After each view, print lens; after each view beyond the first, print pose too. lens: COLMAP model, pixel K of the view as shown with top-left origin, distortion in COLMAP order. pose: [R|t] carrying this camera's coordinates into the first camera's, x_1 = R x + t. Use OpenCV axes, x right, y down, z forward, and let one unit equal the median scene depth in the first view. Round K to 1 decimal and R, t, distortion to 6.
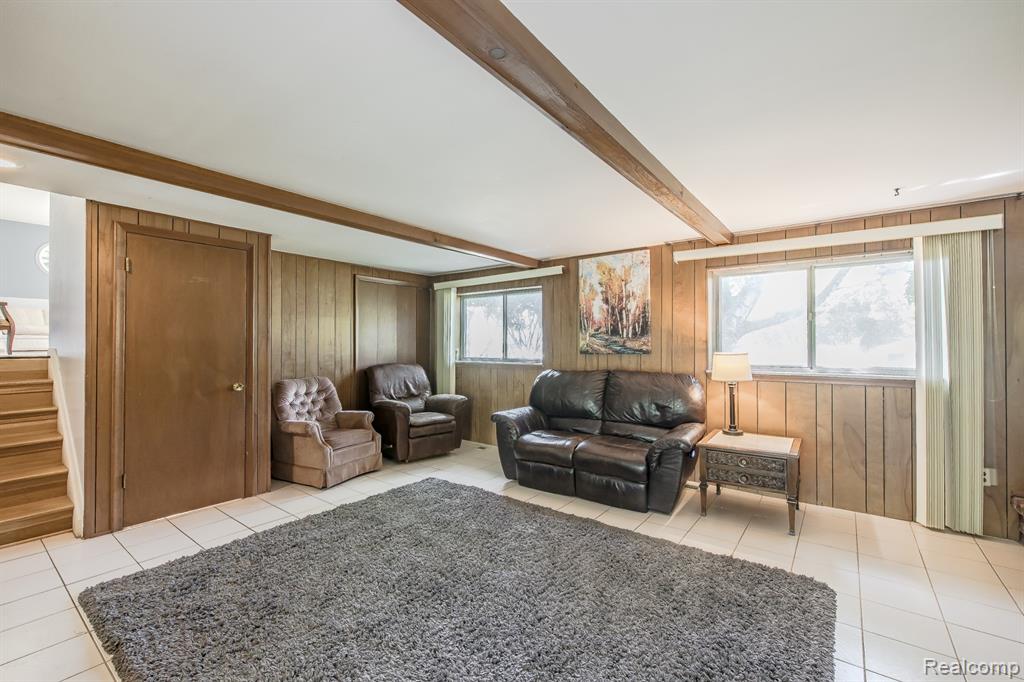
lens RADIAL K [[441.4, 0, 512.0], [0, 441.4, 341.0], [0, 0, 1]] dist [-0.000908, -0.000407]
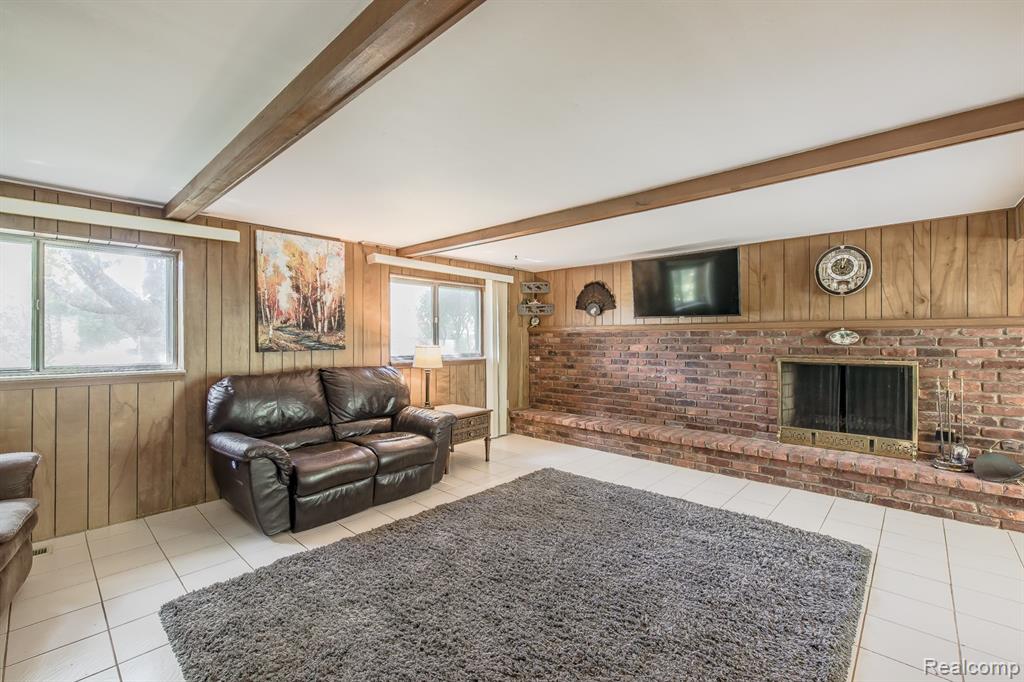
lens RADIAL K [[440.8, 0, 505.2], [0, 440.8, 337.1], [0, 0, 1]] dist [-0.000593, -0.000409]
pose [[0.095632, 0.005635, 0.995401, -0.616513], [-0.004674, 0.999975, -0.005212, 0.005544], [-0.995406, -0.004154, 0.095656, 0.537143]]
